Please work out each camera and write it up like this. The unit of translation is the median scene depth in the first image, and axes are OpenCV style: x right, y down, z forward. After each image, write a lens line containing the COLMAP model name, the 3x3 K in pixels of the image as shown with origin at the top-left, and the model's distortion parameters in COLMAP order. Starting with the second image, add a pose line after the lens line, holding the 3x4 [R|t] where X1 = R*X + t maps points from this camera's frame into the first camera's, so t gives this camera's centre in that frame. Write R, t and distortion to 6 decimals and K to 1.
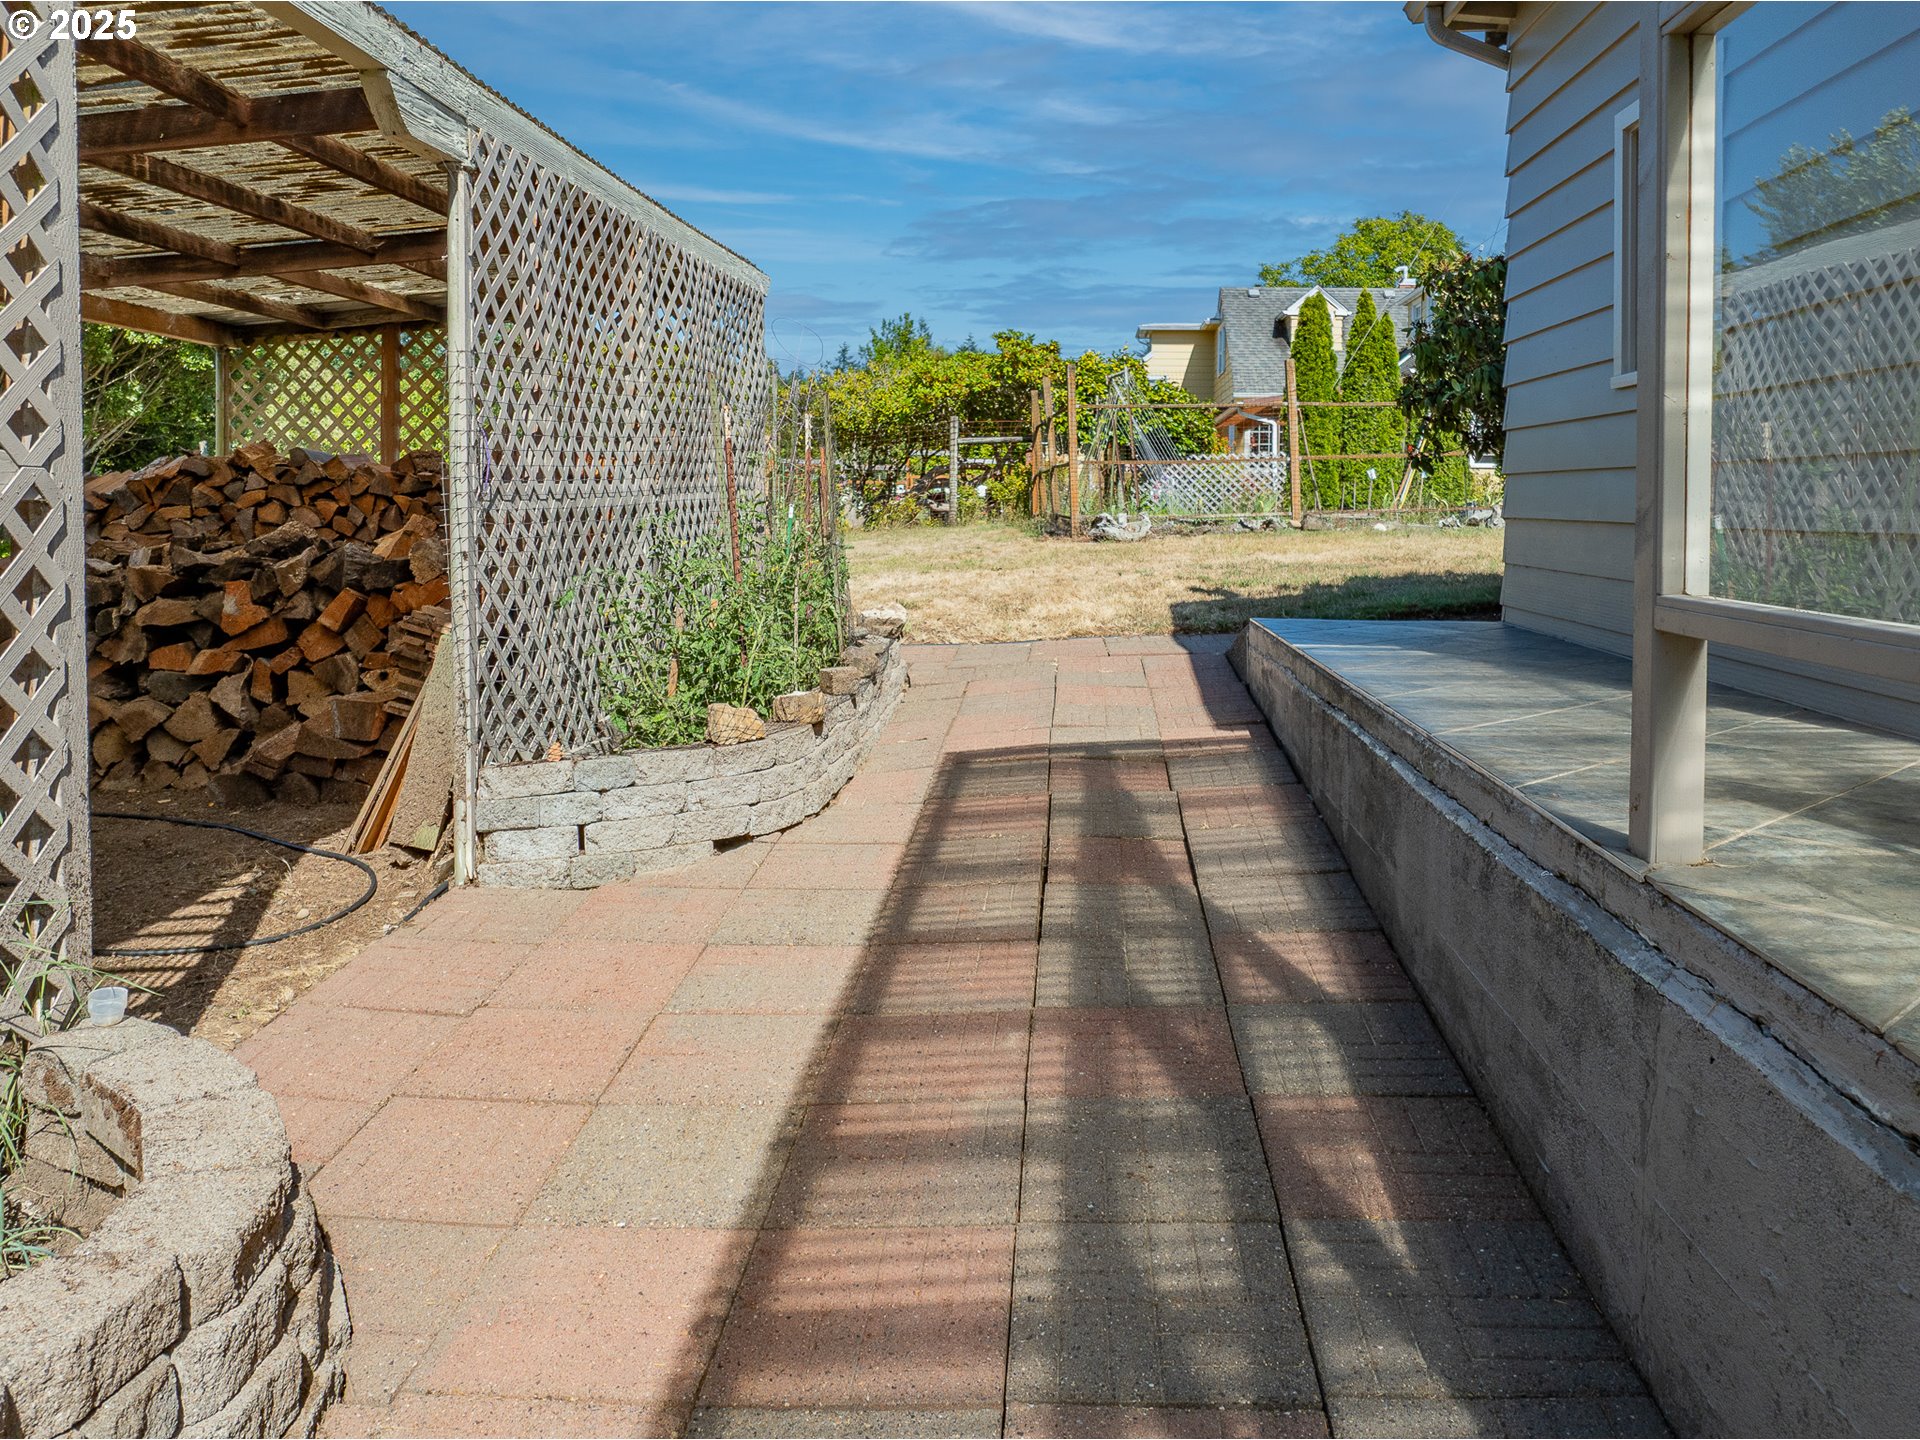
lens RADIAL K [[1364.8, 0, 960.1], [0, 1364.8, 716.5], [0, 0, 1]] dist [-0.046773, 0.016318]
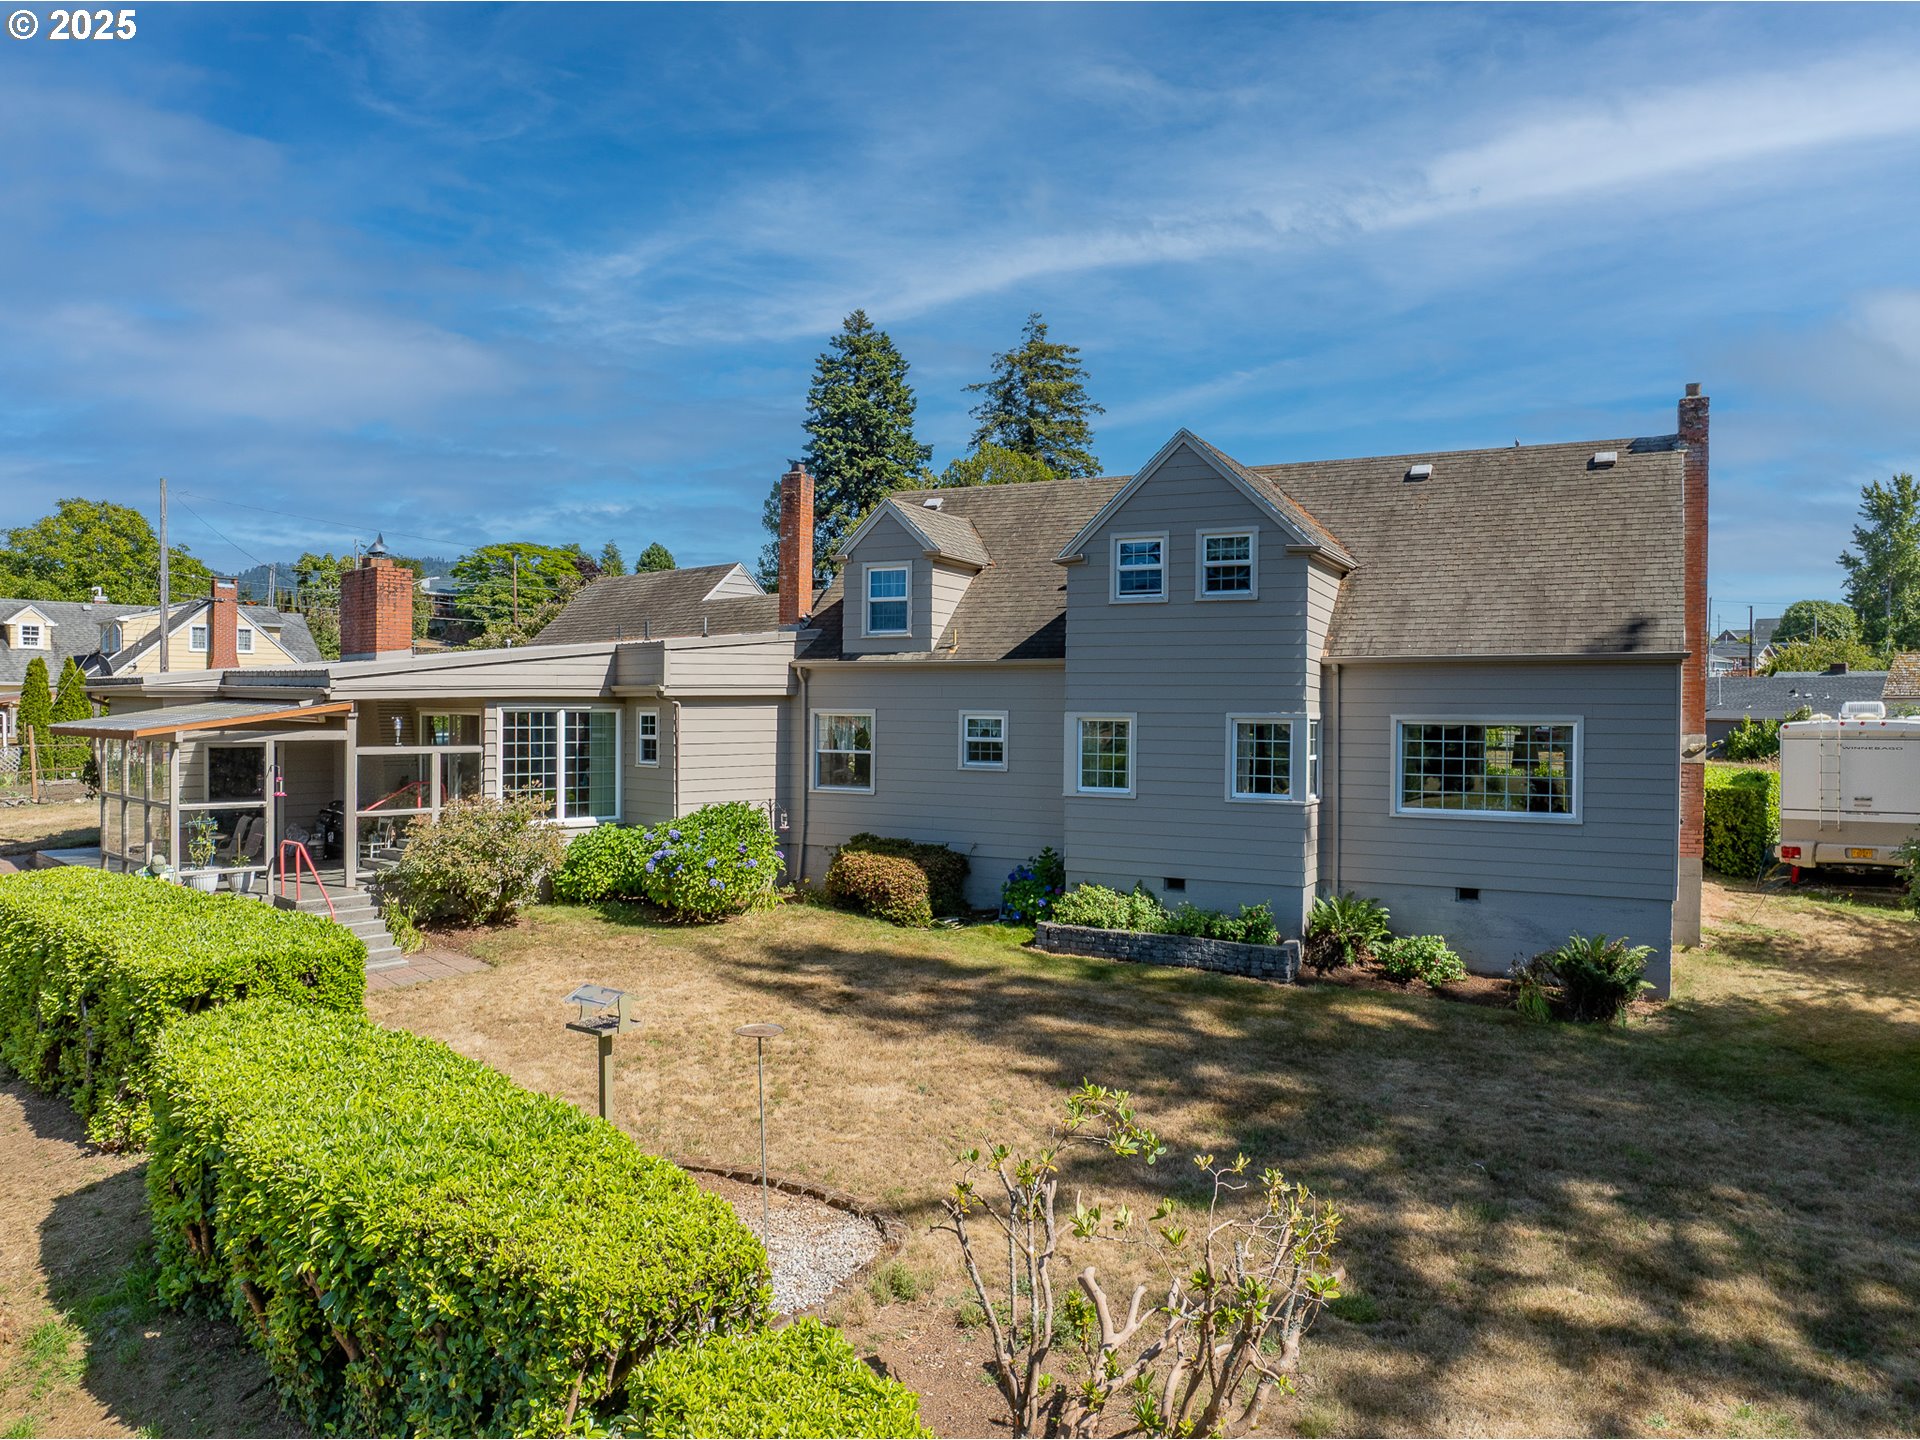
lens RADIAL K [[1364.8, 0, 965.0], [0, 1364.8, 715.5], [0, 0, 1]] dist [-0.046773, 0.016318]
pose [[0.644657, -0.000440, 0.764472, -0.299594], [0.105491, 0.990484, -0.088388, 0.049042], [-0.757158, 0.137624, 0.638569, -1.051045]]
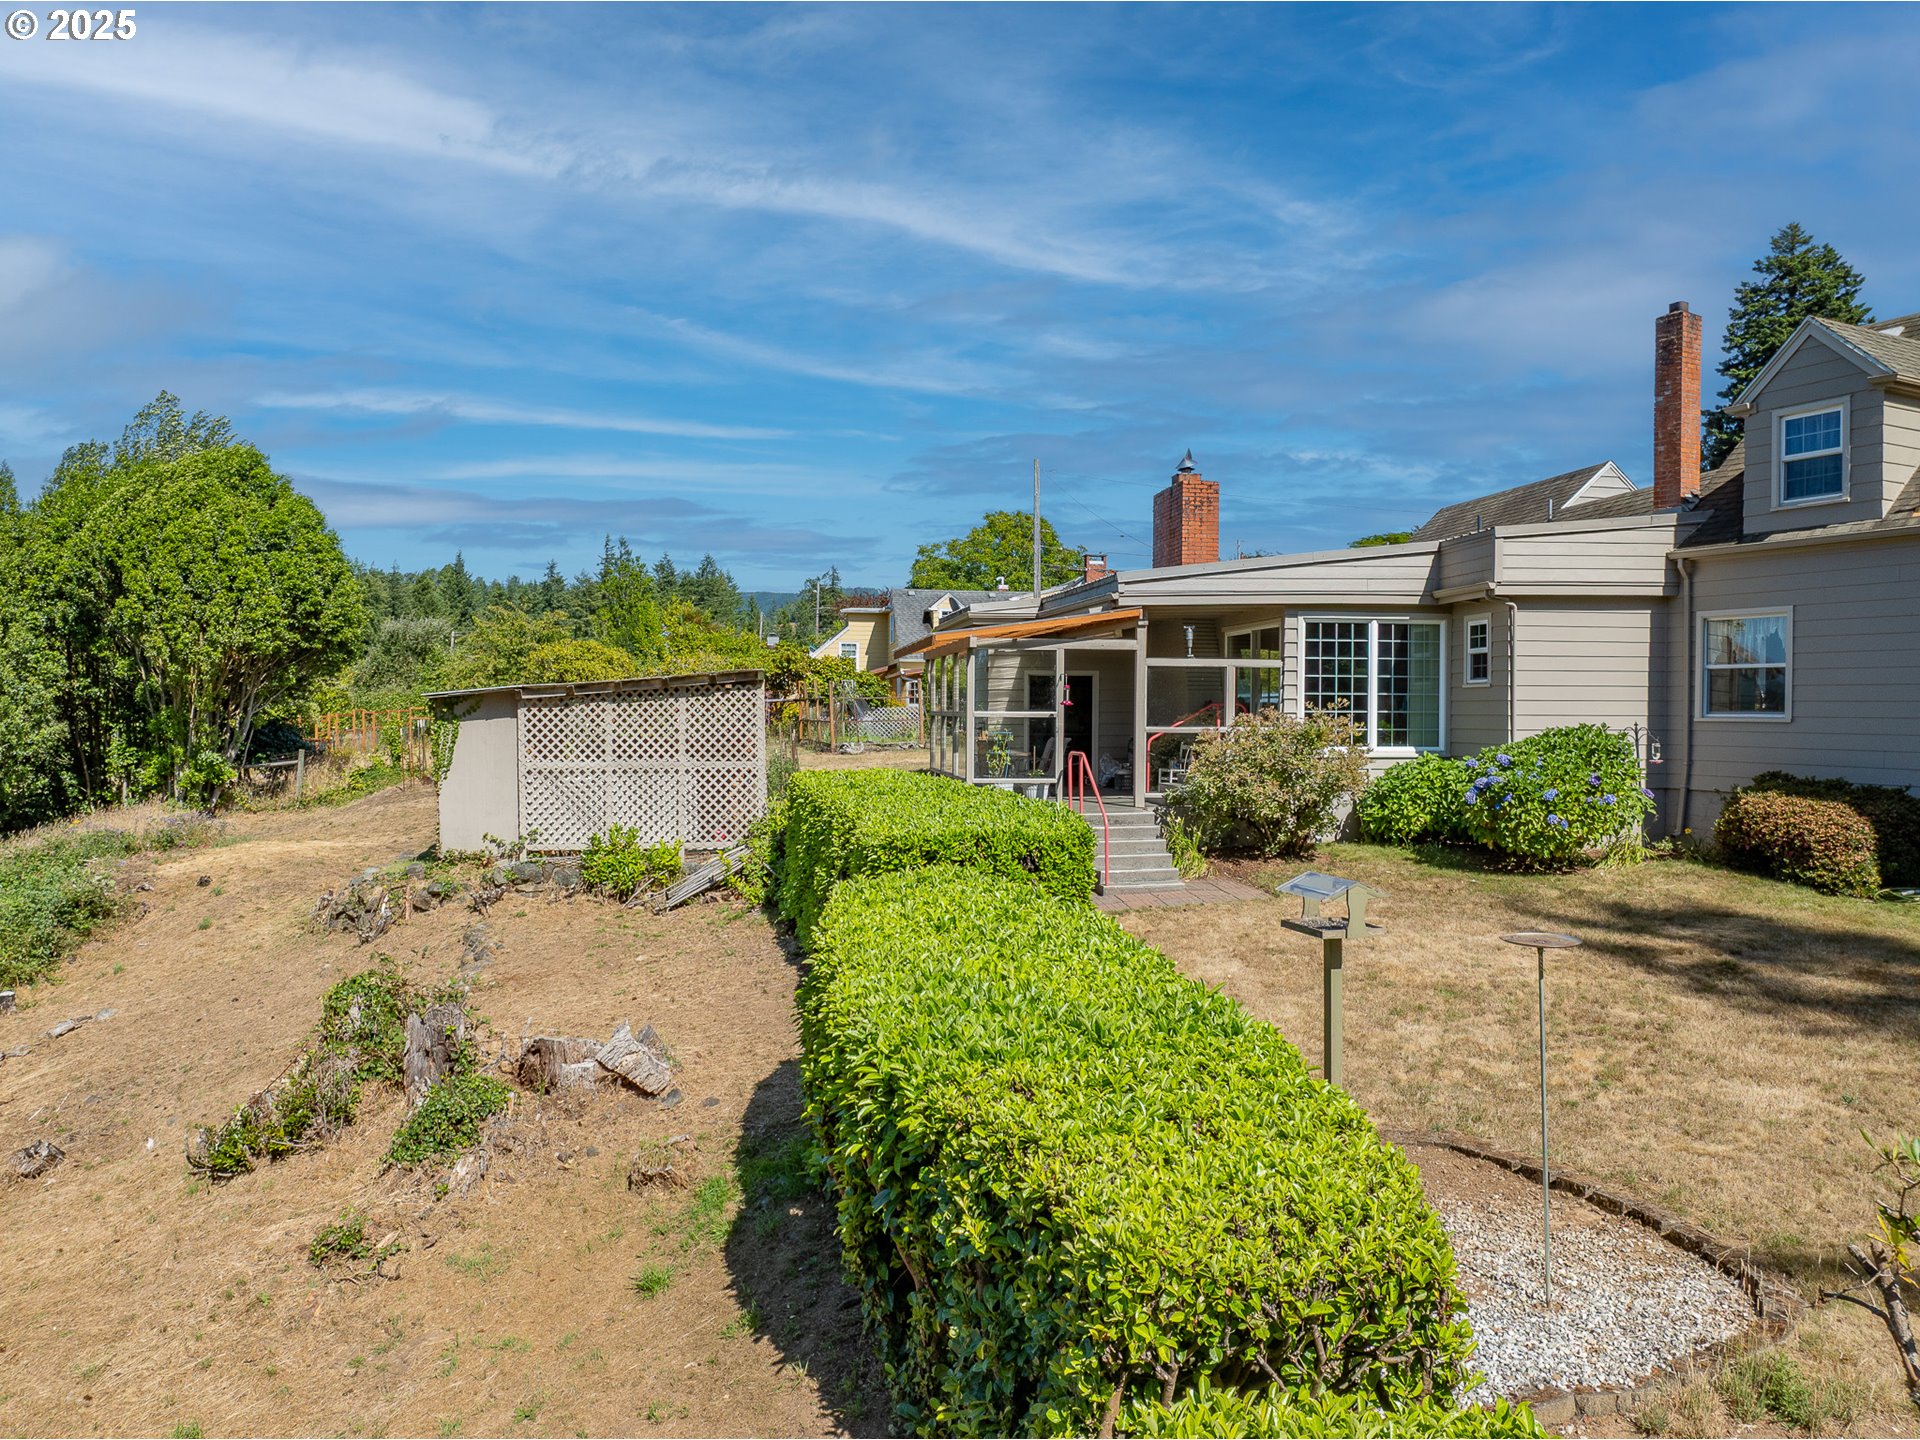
lens RADIAL K [[1364.8, 0, 955.4], [0, 1364.8, 723.4], [0, 0, 1]] dist [-0.046773, 0.016318]
pose [[0.973291, 0.002727, 0.229560, -0.178016], [0.028475, 0.990775, -0.132495, 0.098203], [-0.227803, 0.135493, 0.964234, -0.945853]]
